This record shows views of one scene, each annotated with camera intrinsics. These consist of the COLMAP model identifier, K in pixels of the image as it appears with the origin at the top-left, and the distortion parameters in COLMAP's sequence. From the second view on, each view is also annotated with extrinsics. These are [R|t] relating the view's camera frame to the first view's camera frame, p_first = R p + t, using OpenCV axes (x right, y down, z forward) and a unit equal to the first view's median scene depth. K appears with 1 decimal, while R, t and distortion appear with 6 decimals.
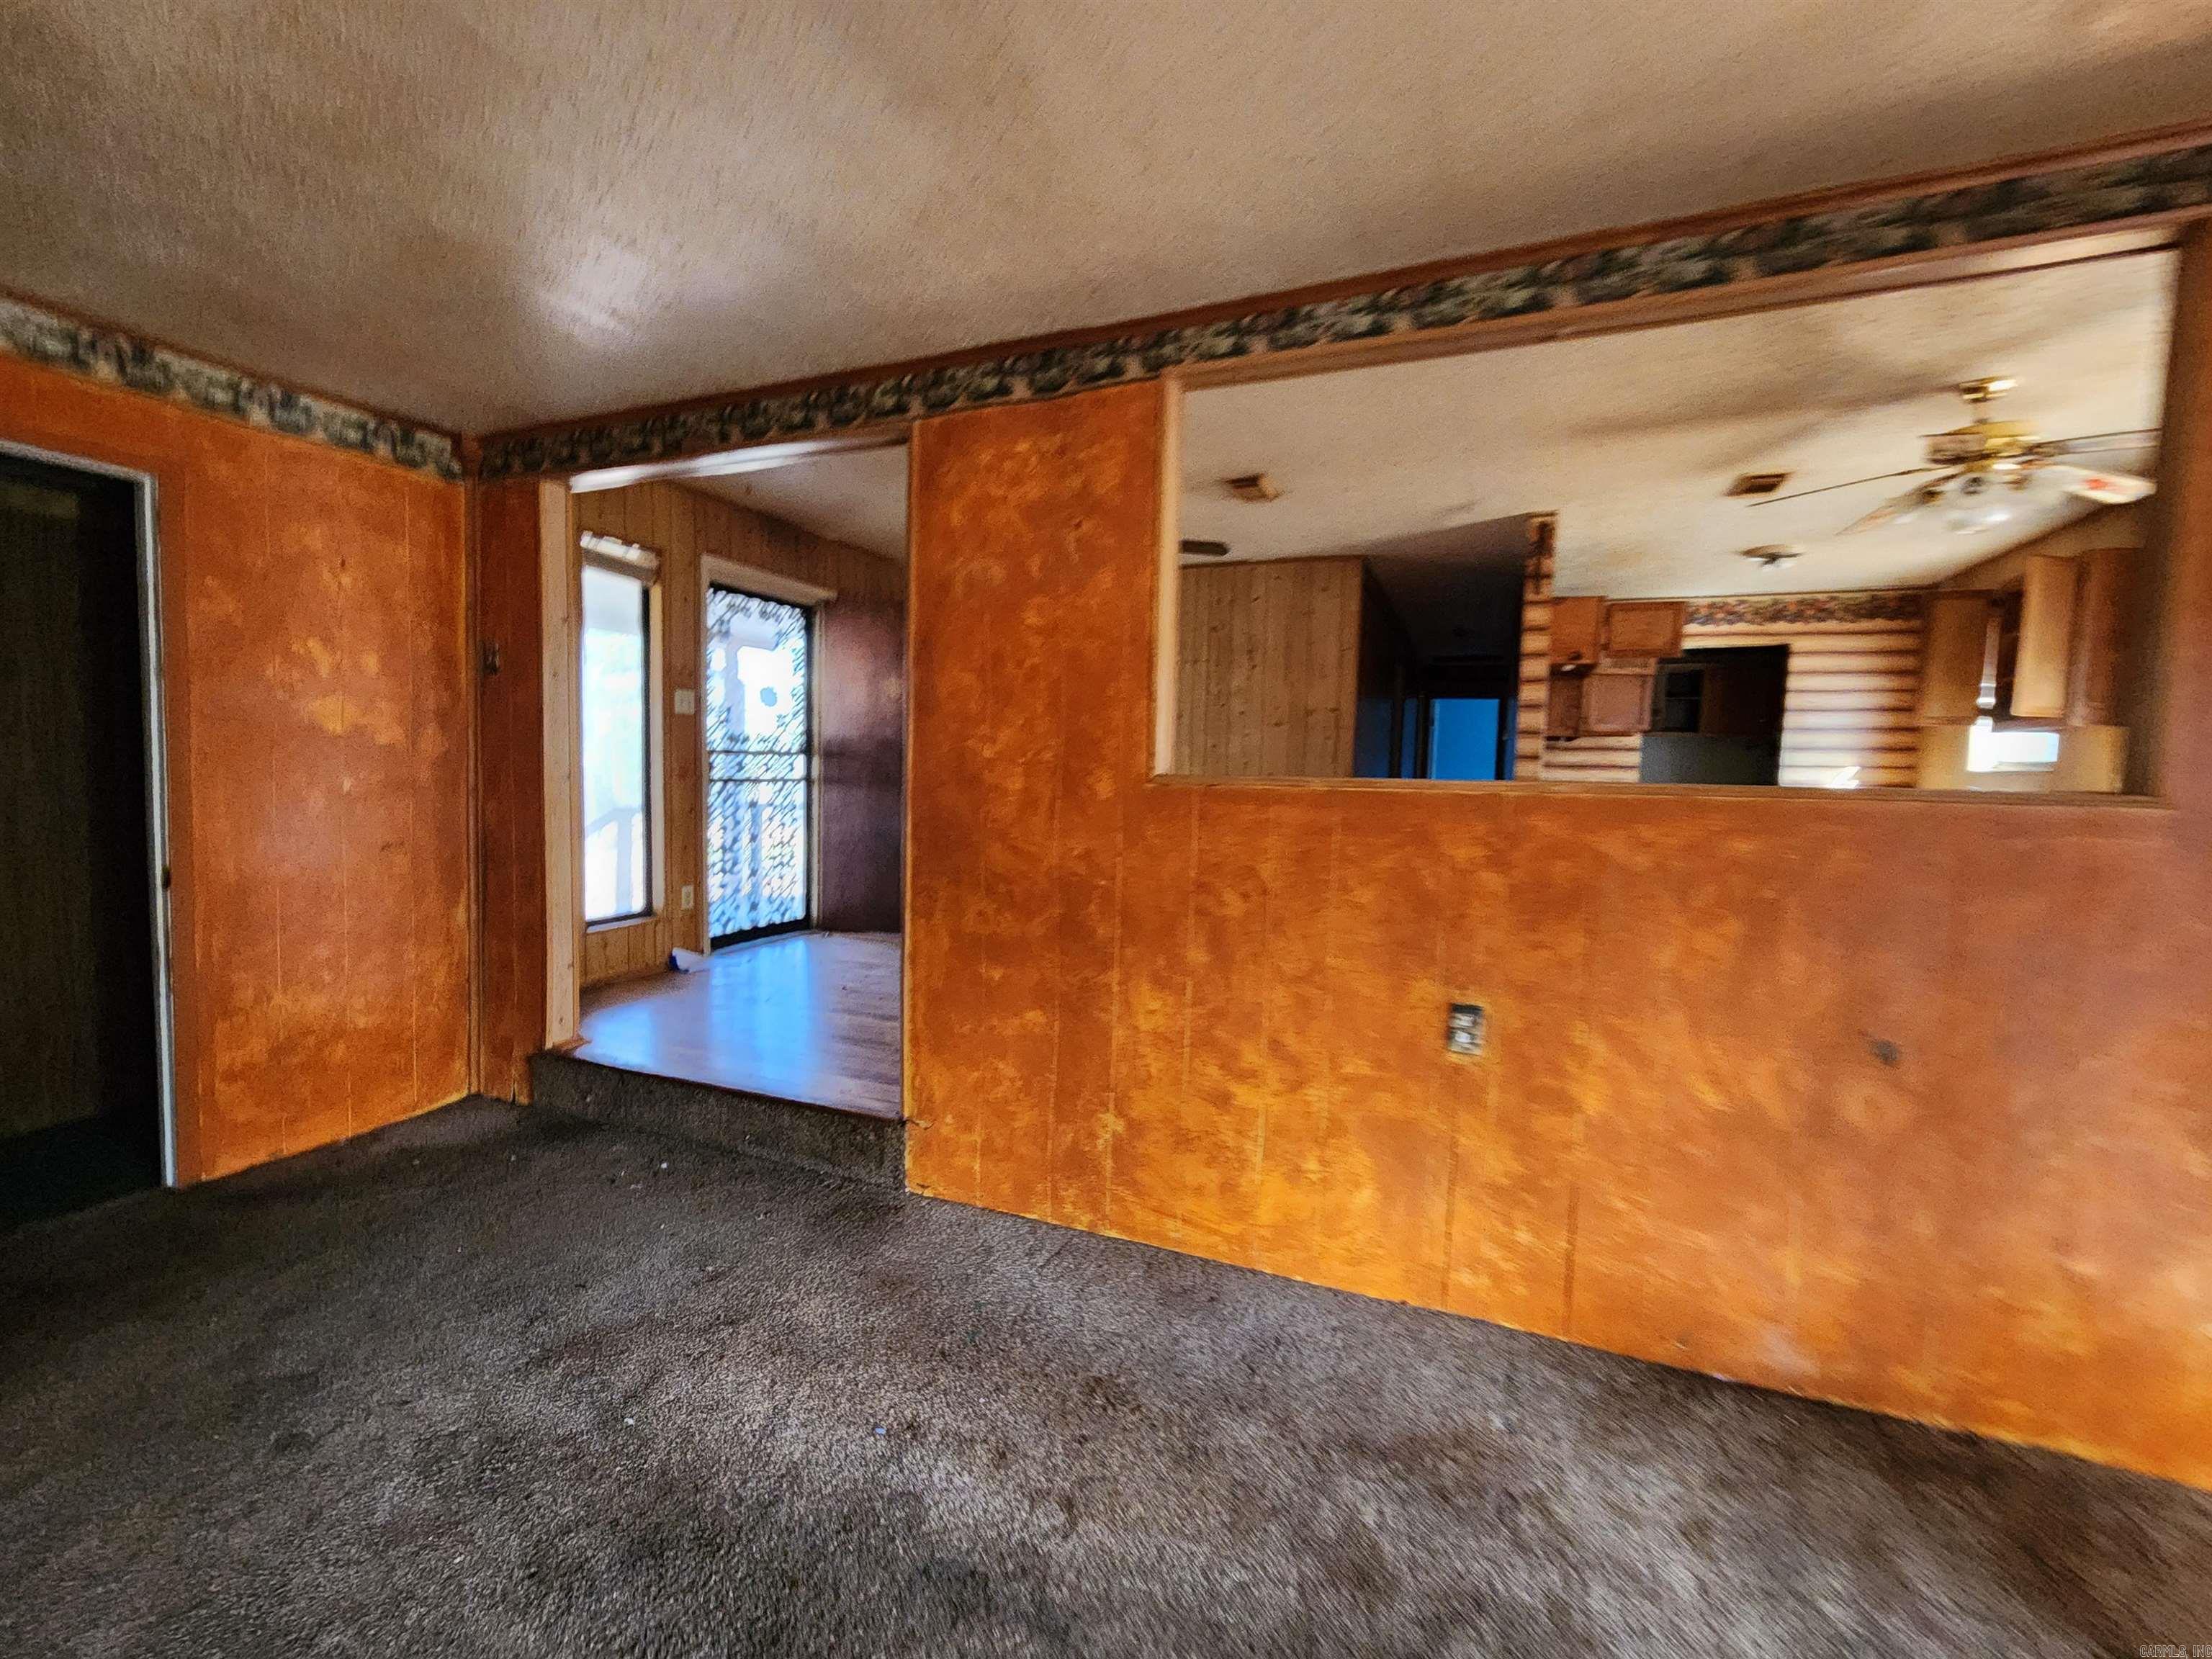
lens RADIAL K [[891.5, 0, 1106.0], [0, 891.5, 829.5], [0, 0, 1]] dist [-0.026069, -0.000165]
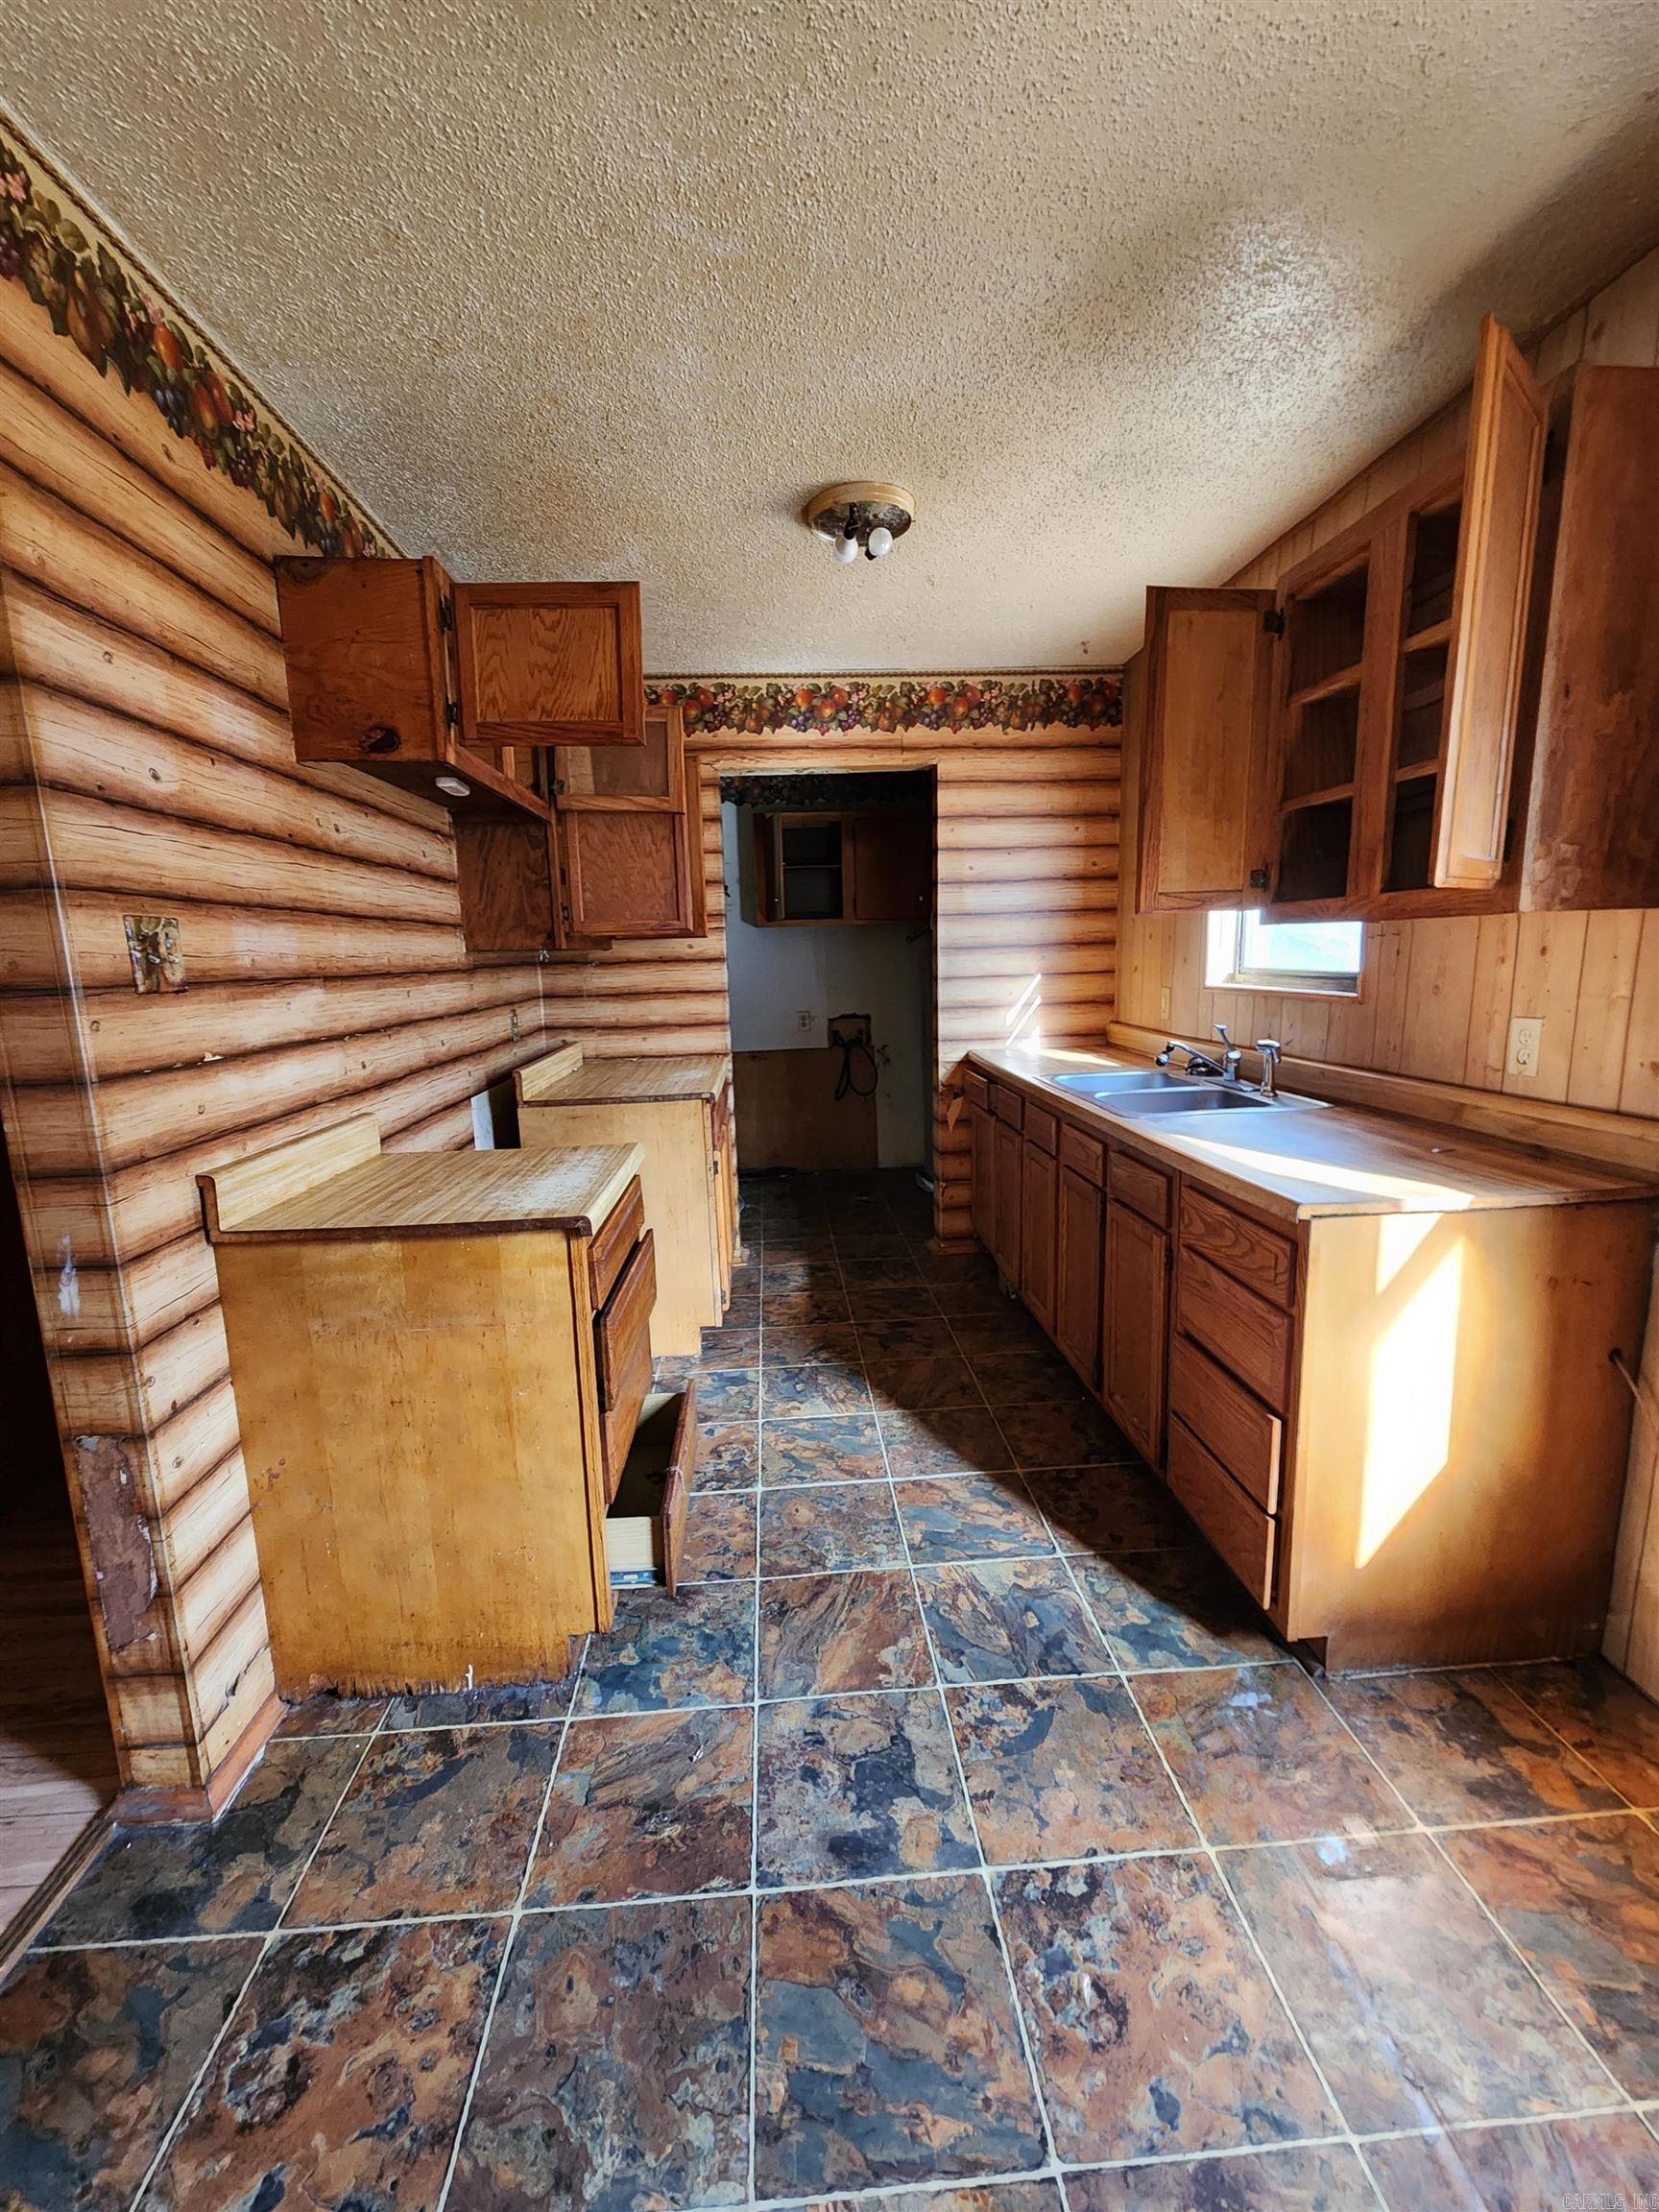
lens RADIAL K [[902.0, 0, 829.5], [0, 902.0, 1106.0], [0, 0, 1]] dist [-0.002319, -0.000405]
pose [[0.883564, -0.126498, 0.450903, 0.429021], [0.079787, 0.989413, 0.121228, -0.068029], [-0.461464, -0.071136, 0.884302, 0.496501]]
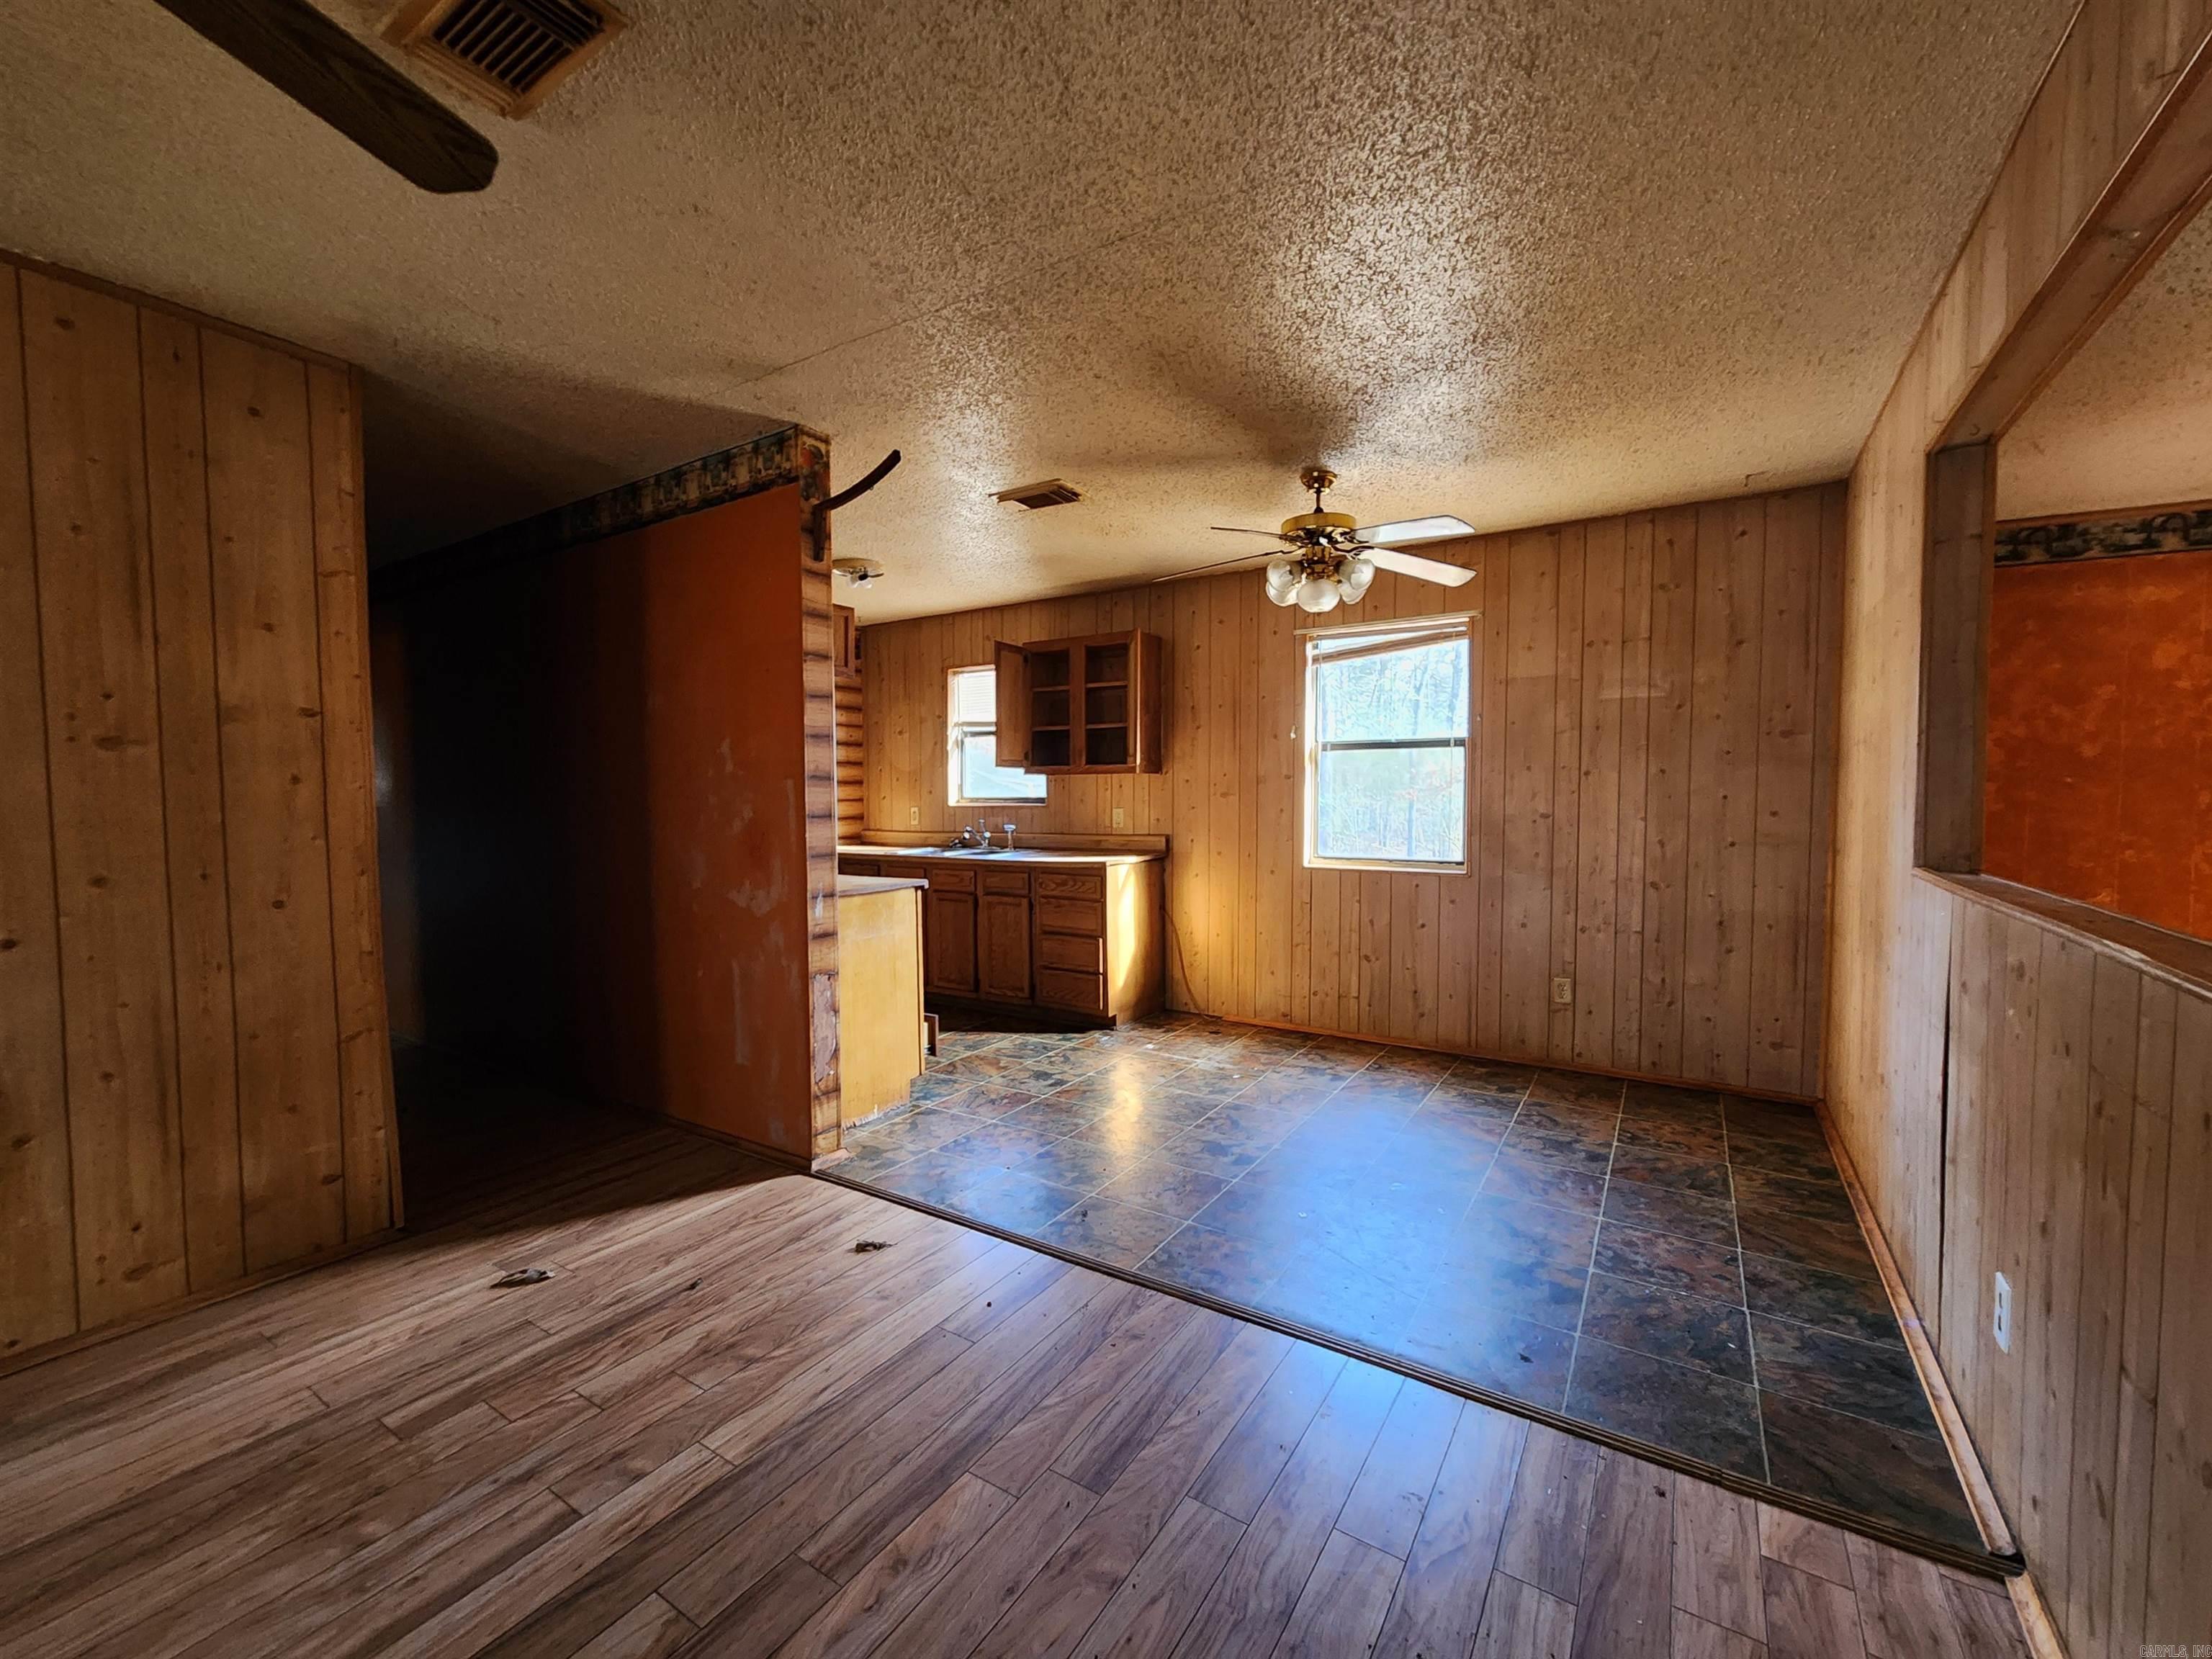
lens RADIAL K [[891.5, 0, 1106.0], [0, 891.5, 829.5], [0, 0, 1]] dist [-0.026069, -0.000165]
pose [[0.145091, -0.063994, 0.987347, -0.090428], [0.071319, 0.995987, 0.054073, -0.070312], [-0.986845, 0.062571, 0.149073, 0.536437]]
